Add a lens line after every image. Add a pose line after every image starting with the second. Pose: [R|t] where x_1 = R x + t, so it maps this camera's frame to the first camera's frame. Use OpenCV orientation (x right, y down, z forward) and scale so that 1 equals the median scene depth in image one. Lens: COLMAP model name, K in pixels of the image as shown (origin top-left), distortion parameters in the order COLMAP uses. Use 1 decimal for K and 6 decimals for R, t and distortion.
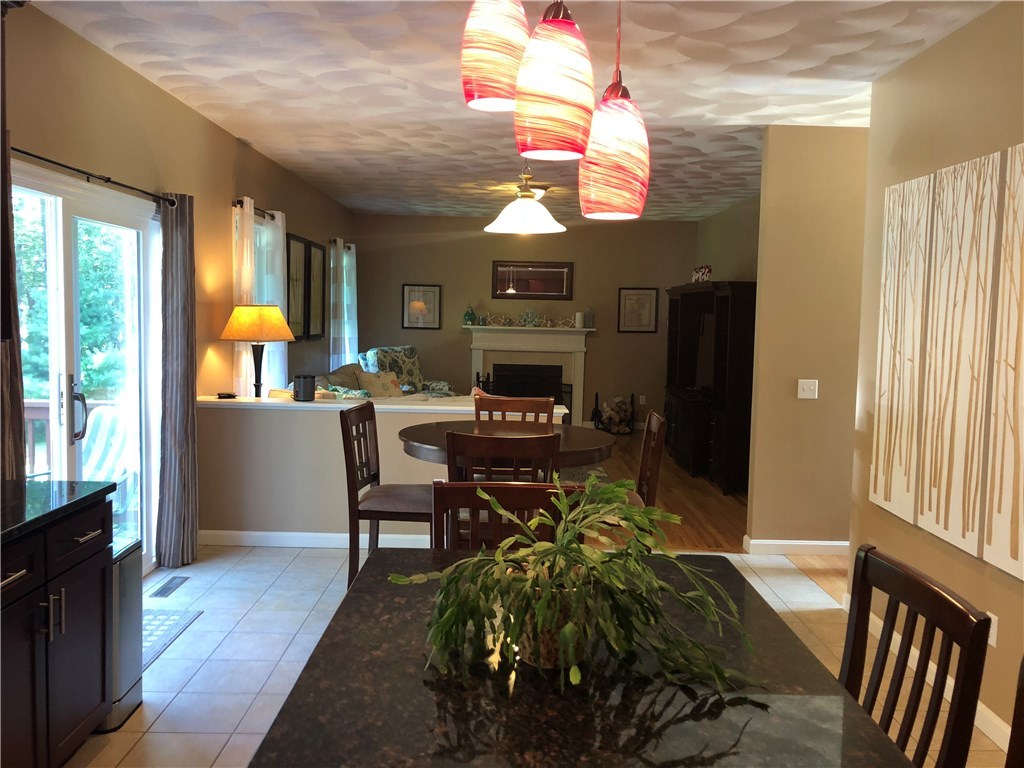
lens RADIAL K [[840.6, 0, 508.6], [0, 840.6, 383.3], [0, 0, 1]] dist [0.037690, -0.008839]
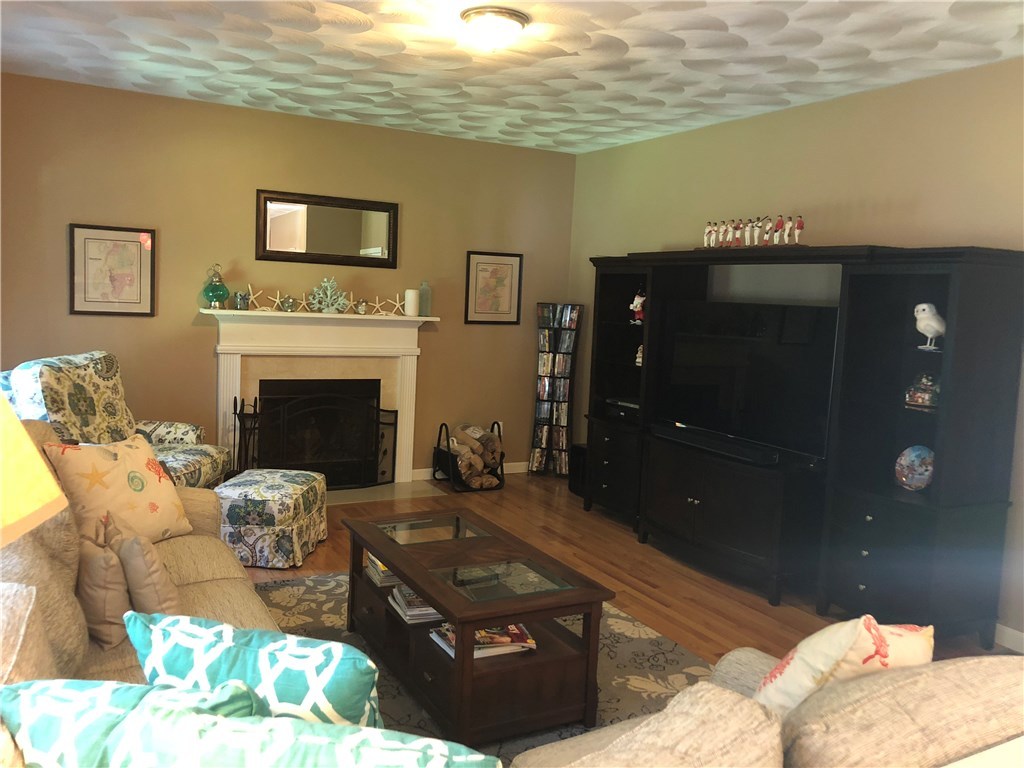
lens RADIAL K [[840.6, 0, 518.1], [0, 840.6, 377.4], [0, 0, 1]] dist [0.037690, -0.008839]
pose [[0.873738, -0.028171, 0.485580, -0.139213], [0.012982, 0.999316, 0.034616, -0.041859], [-0.486223, -0.023942, 0.873507, 0.439710]]
